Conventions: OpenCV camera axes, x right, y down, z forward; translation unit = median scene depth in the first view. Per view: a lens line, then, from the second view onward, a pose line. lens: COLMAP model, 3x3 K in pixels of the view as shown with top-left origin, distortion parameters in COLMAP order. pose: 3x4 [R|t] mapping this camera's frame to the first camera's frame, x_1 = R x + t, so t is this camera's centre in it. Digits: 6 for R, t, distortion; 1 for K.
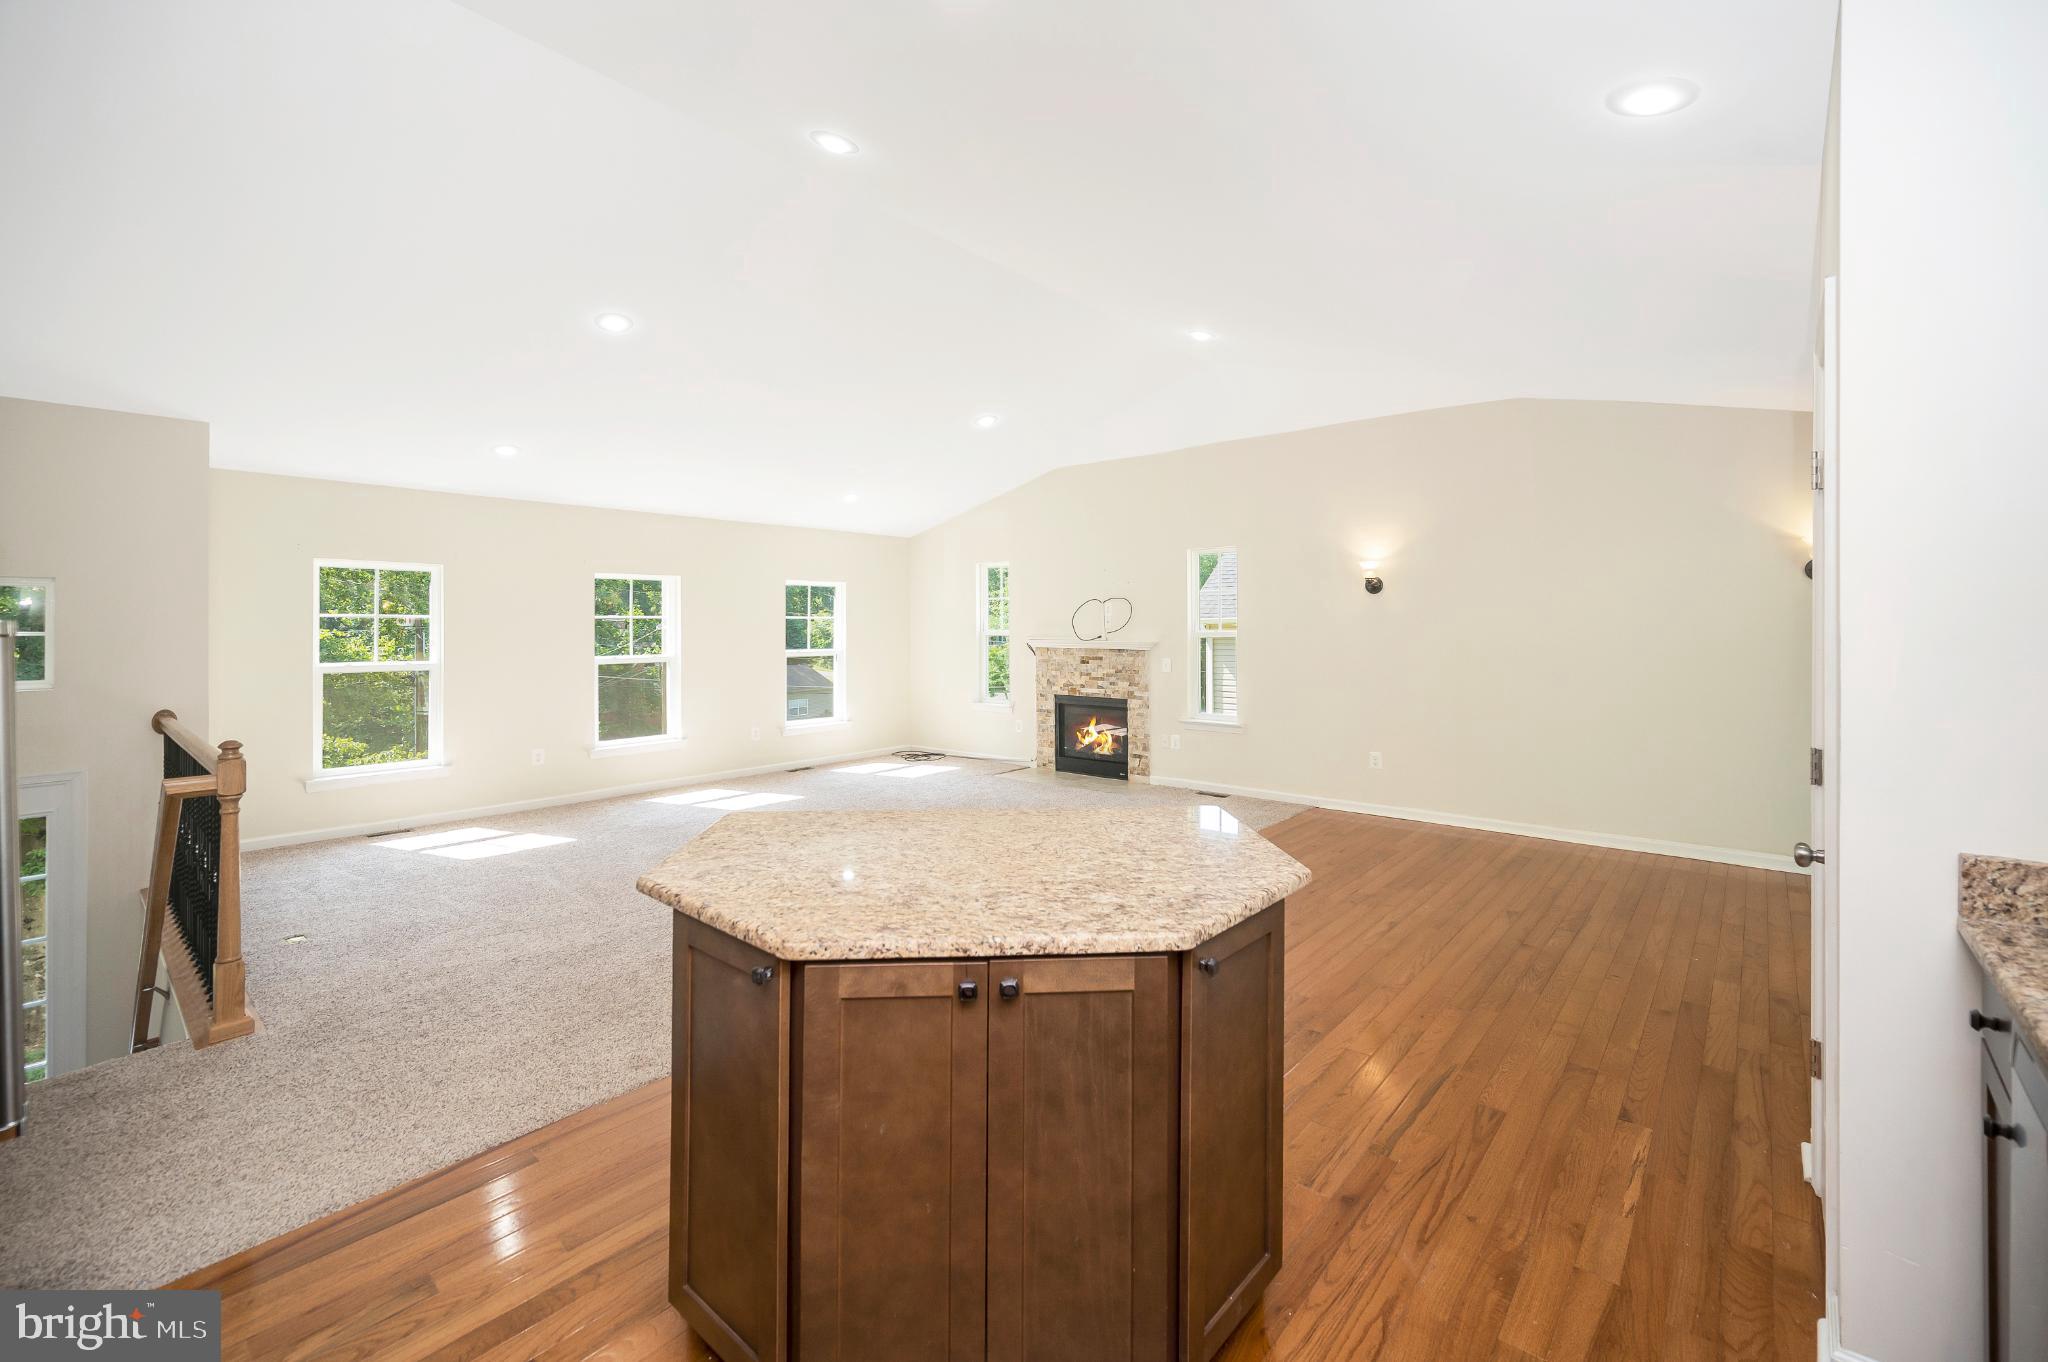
lens RADIAL K [[843.5, 0, 1018.1], [0, 843.5, 611.0], [0, 0, 1]] dist [-0.002291, -0.000231]
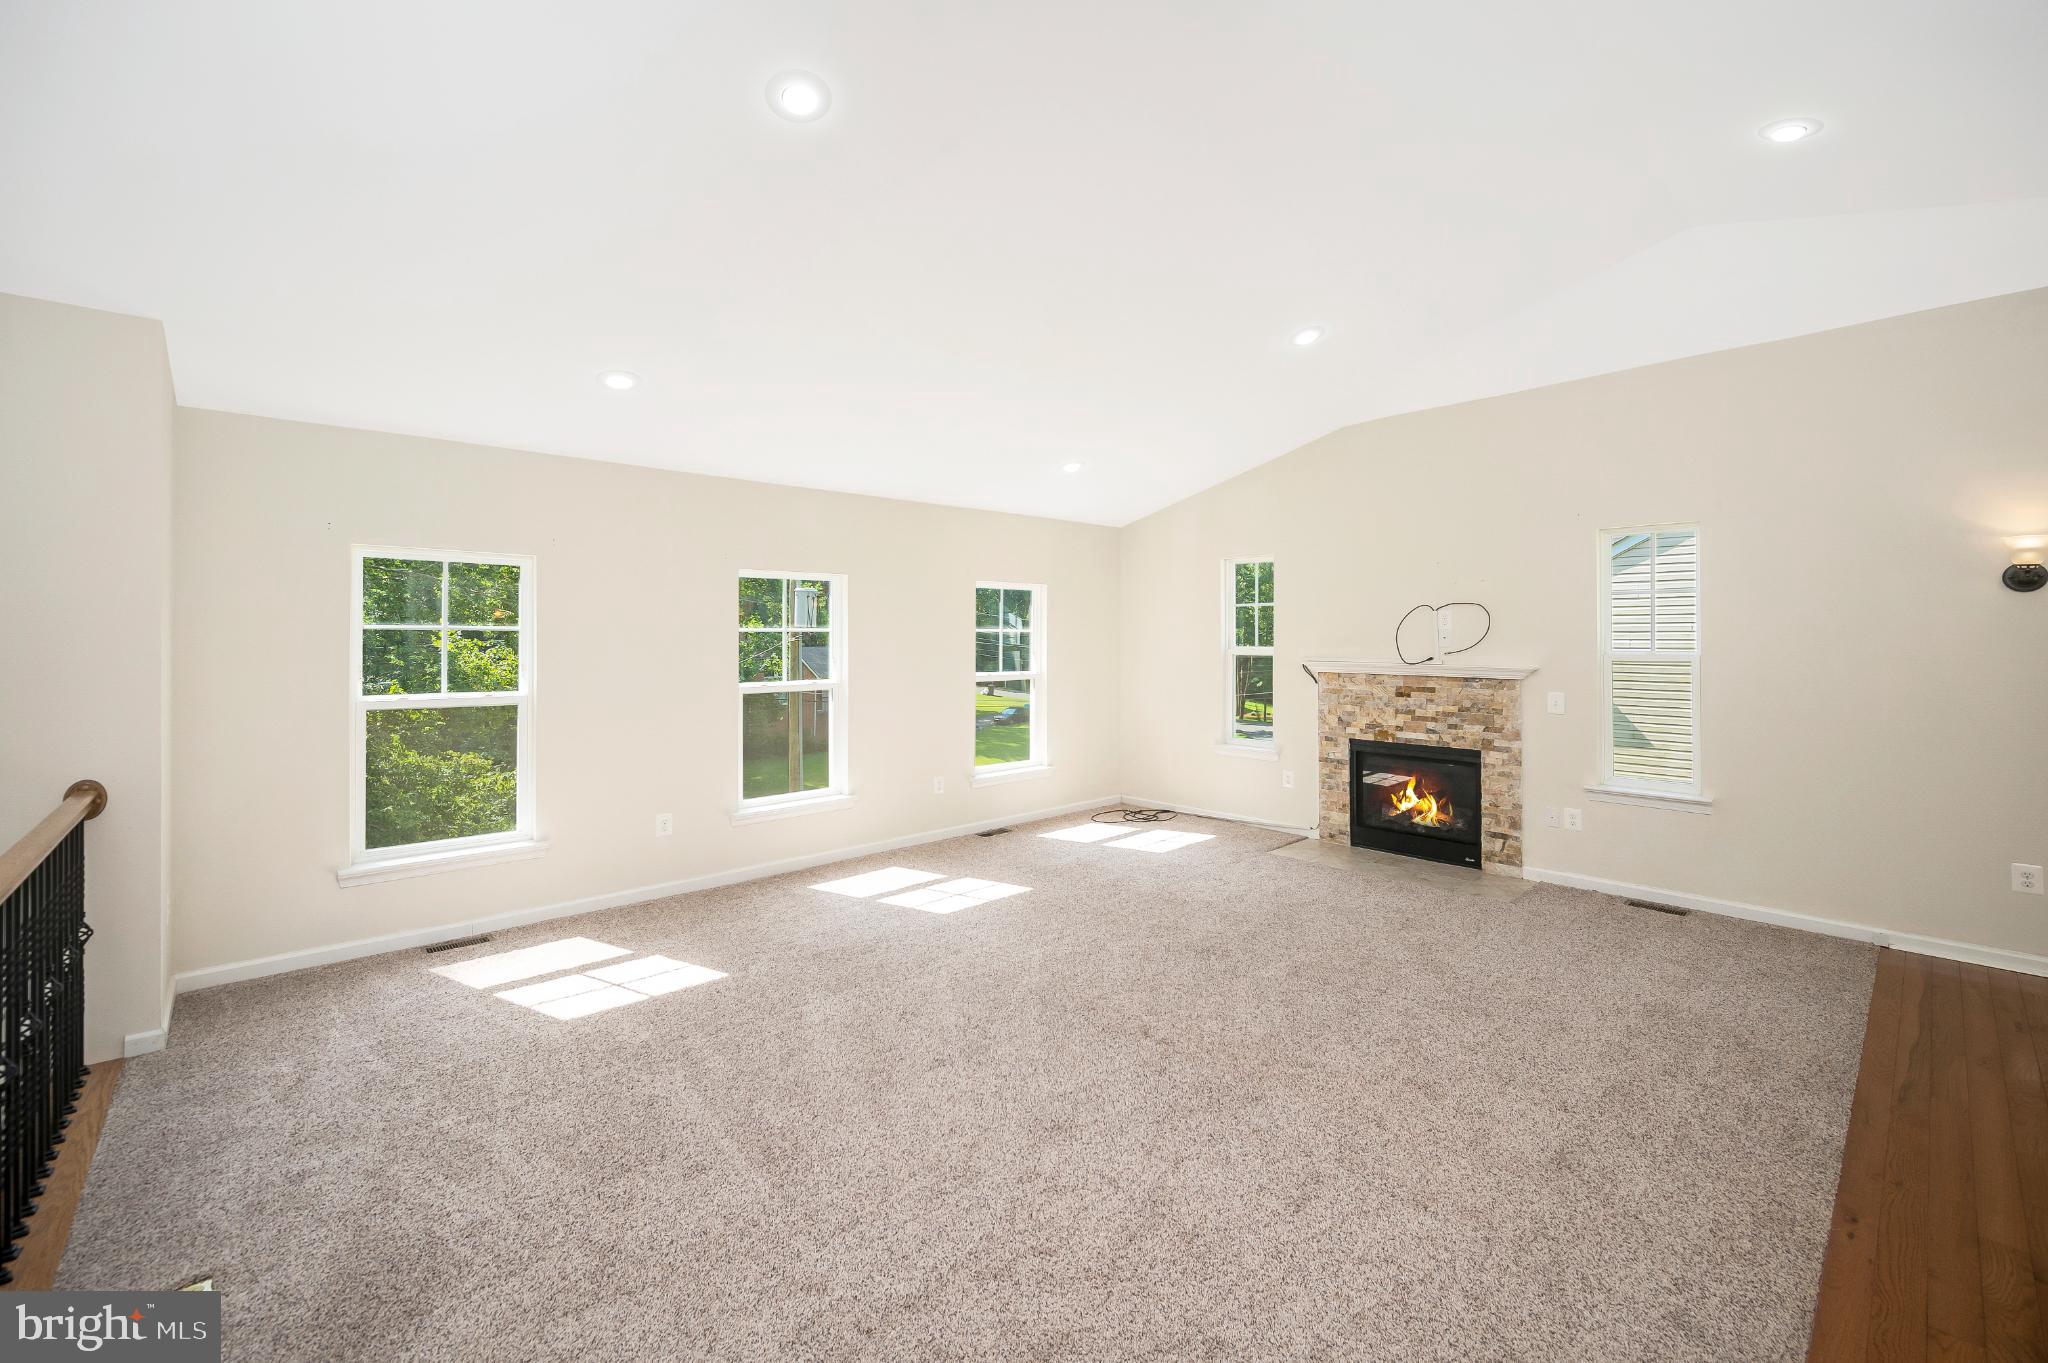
lens RADIAL K [[842.4, 0, 1028.9], [0, 842.4, 601.5], [0, 0, 1]] dist [0.002540, 0.000201]
pose [[0.993972, -0.002365, -0.109609, -0.157031], [-0.000151, 0.999737, -0.022940, -0.000609], [0.109635, 0.022818, 0.993710, 0.273210]]
